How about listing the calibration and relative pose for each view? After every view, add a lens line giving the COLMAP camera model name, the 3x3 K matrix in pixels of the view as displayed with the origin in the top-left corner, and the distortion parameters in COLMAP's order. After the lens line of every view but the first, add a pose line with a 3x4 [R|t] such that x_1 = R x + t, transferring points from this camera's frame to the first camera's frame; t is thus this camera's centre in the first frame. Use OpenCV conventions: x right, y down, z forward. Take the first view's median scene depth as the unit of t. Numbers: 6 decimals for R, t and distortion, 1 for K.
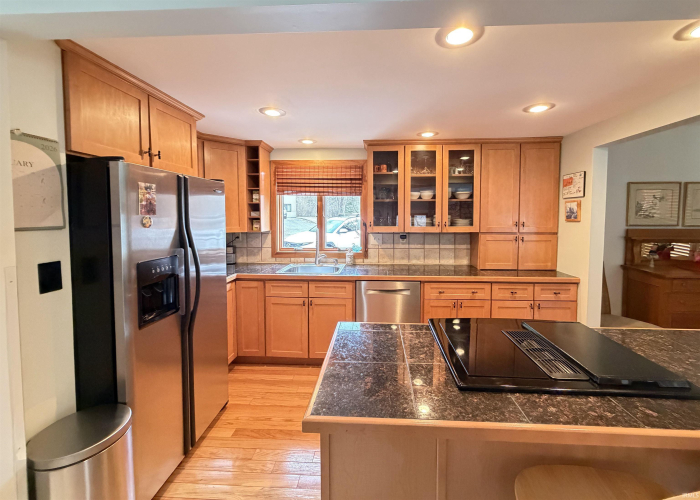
lens RADIAL K [[290.9, 0, 357.2], [0, 290.9, 229.0], [0, 0, 1]] dist [-0.002513, -0.000123]
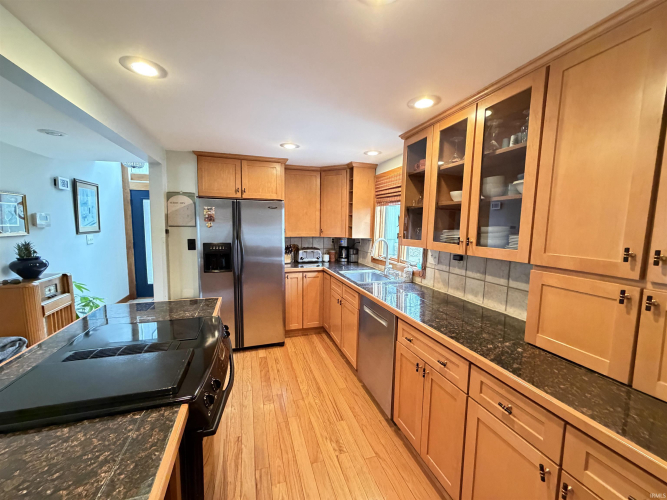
lens RADIAL K [[264.1, 0, 332.3], [0, 264.1, 251.3], [0, 0, 1]] dist [0.001417, -0.000232]
pose [[0.362326, 0.102328, -0.926417, 0.691710], [-0.062498, 0.994385, 0.085392, -0.025514], [0.929954, 0.026959, 0.366686, 0.541256]]
